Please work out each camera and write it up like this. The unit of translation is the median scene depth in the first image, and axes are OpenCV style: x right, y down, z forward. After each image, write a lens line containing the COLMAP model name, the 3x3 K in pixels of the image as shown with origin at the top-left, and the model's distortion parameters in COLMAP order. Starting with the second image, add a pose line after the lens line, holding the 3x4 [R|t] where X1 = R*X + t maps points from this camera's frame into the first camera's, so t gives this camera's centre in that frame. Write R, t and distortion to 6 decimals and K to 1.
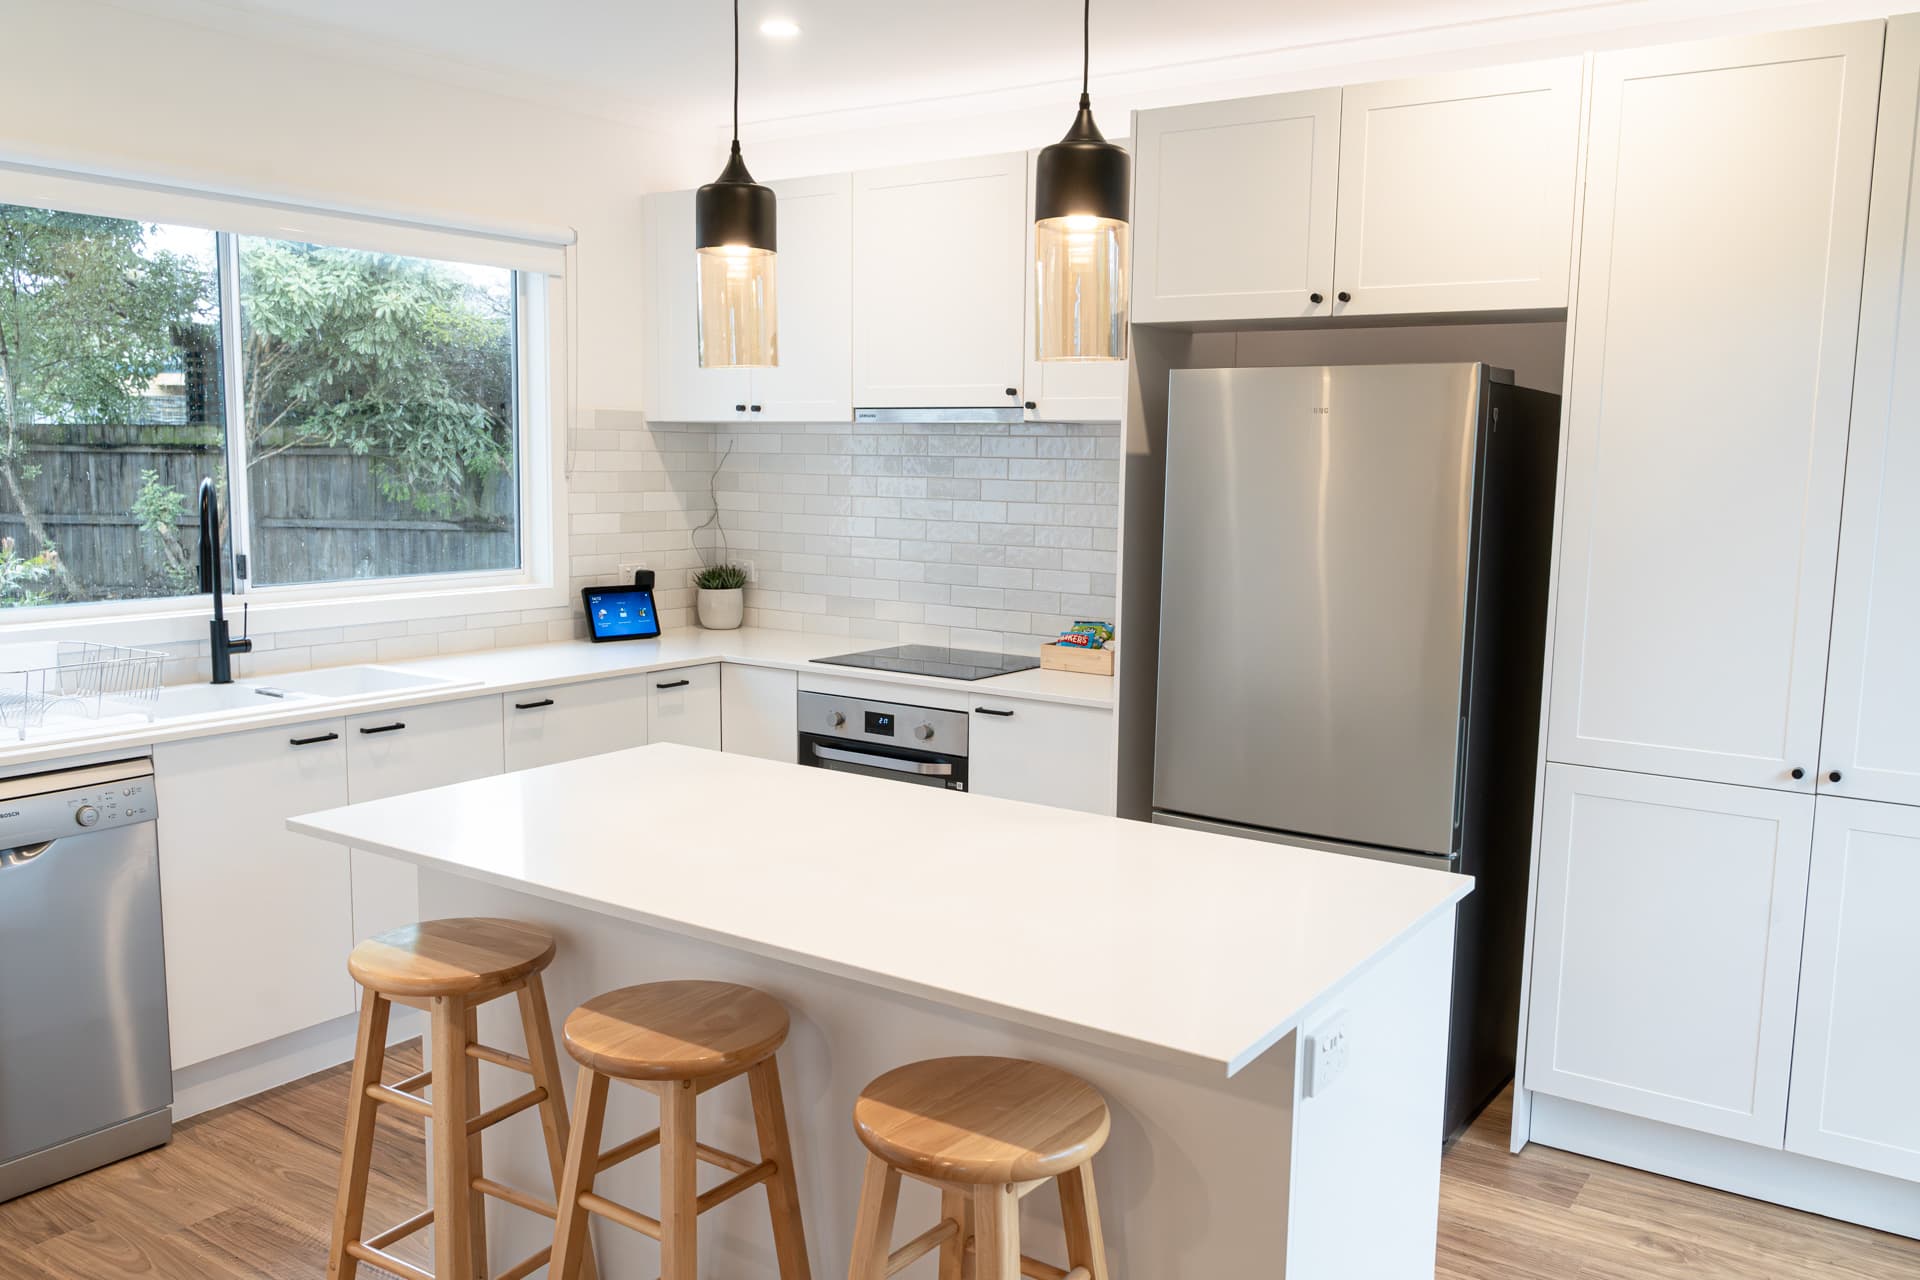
lens RADIAL K [[1537.6, 0, 960.3], [0, 1537.6, 659.1], [0, 0, 1]] dist [0.008793, -0.013350]
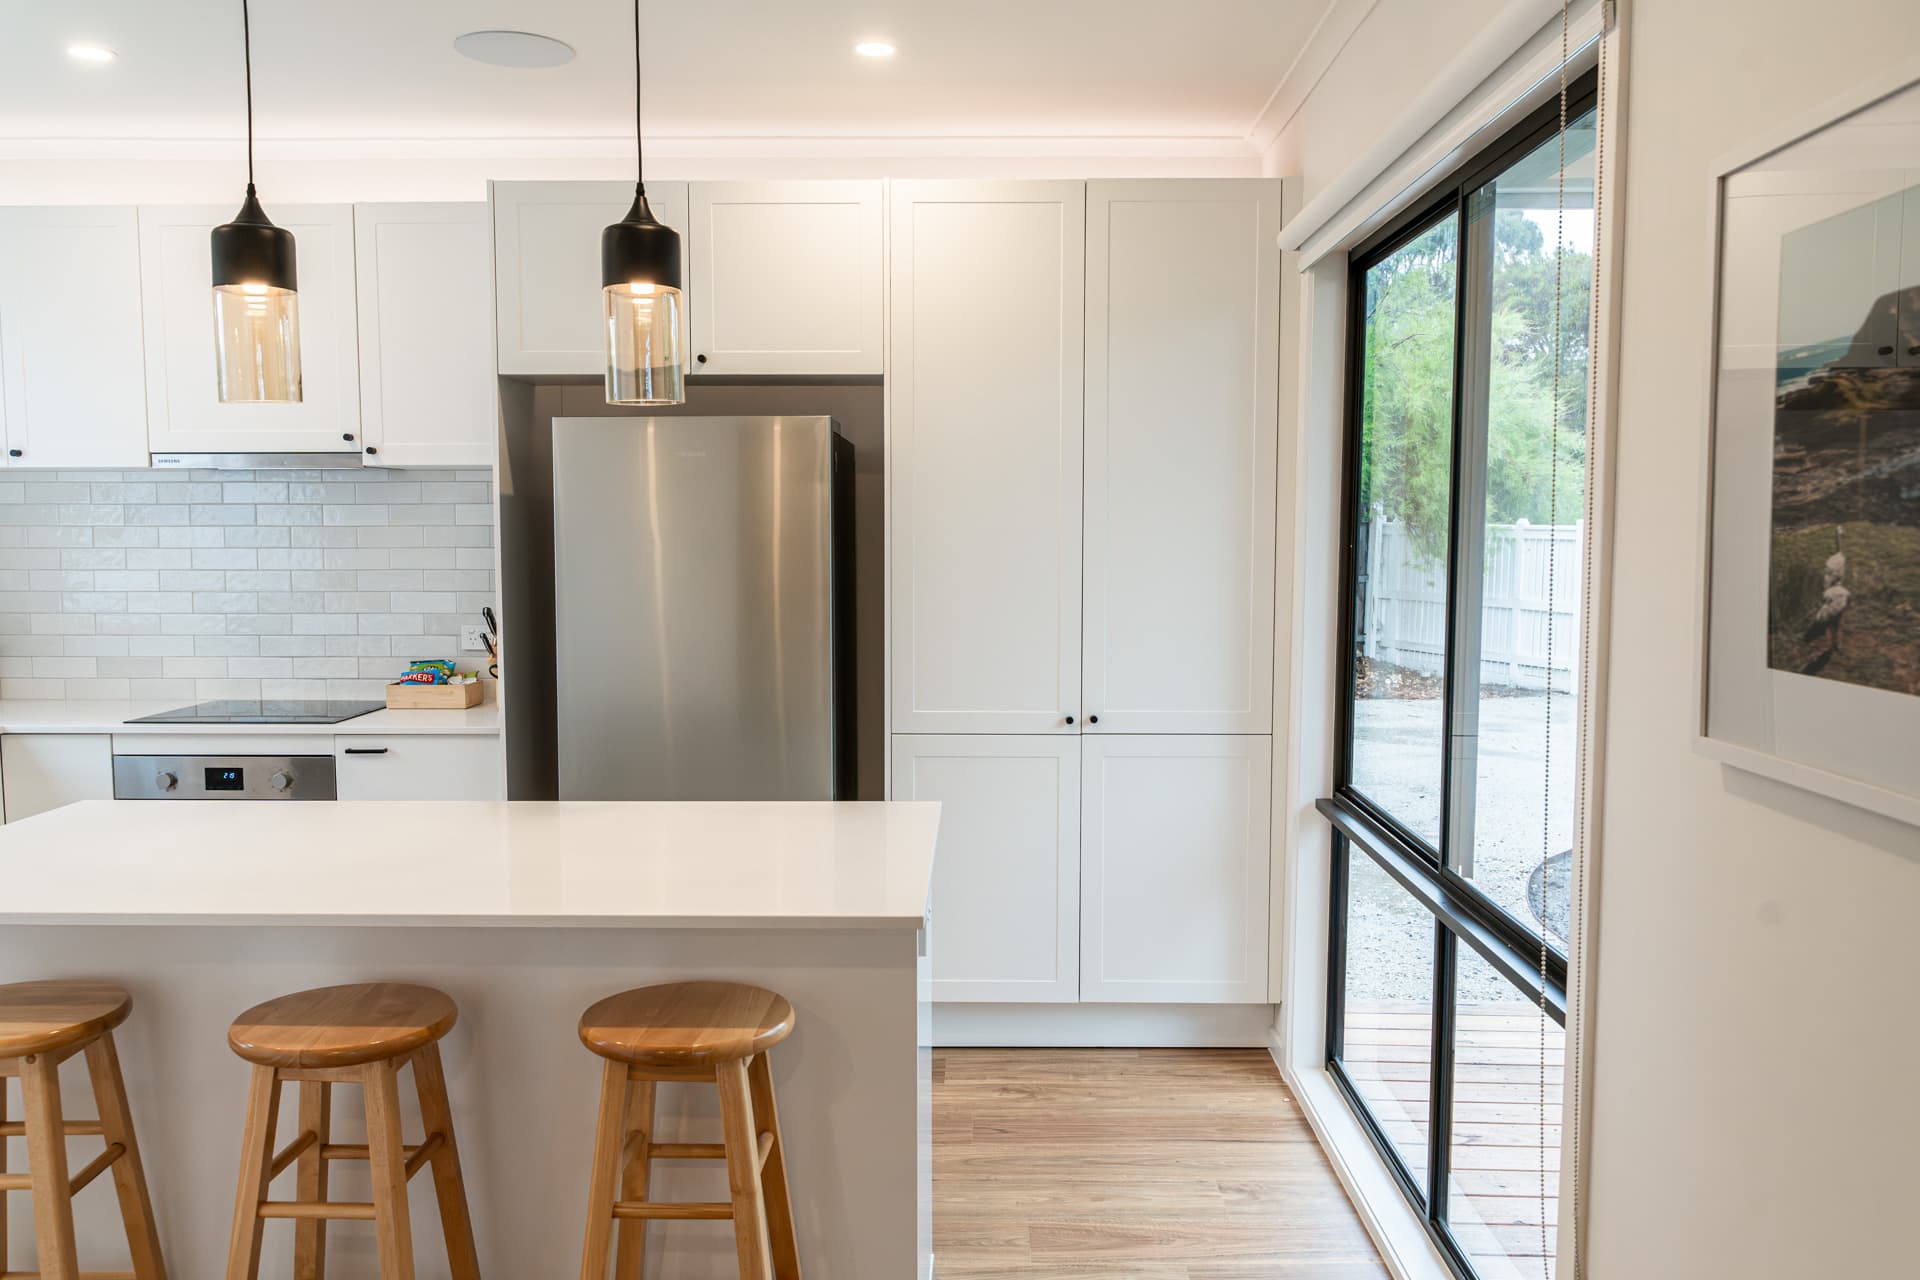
lens RADIAL K [[1537.6, 0, 960.3], [0, 1537.6, 659.1], [0, 0, 1]] dist [0.008793, -0.013350]
pose [[0.832374, -0.065659, 0.550311, -0.275650], [0.087747, 0.996046, -0.013880, 0.030030], [-0.547224, 0.059842, 0.834844, -0.084628]]
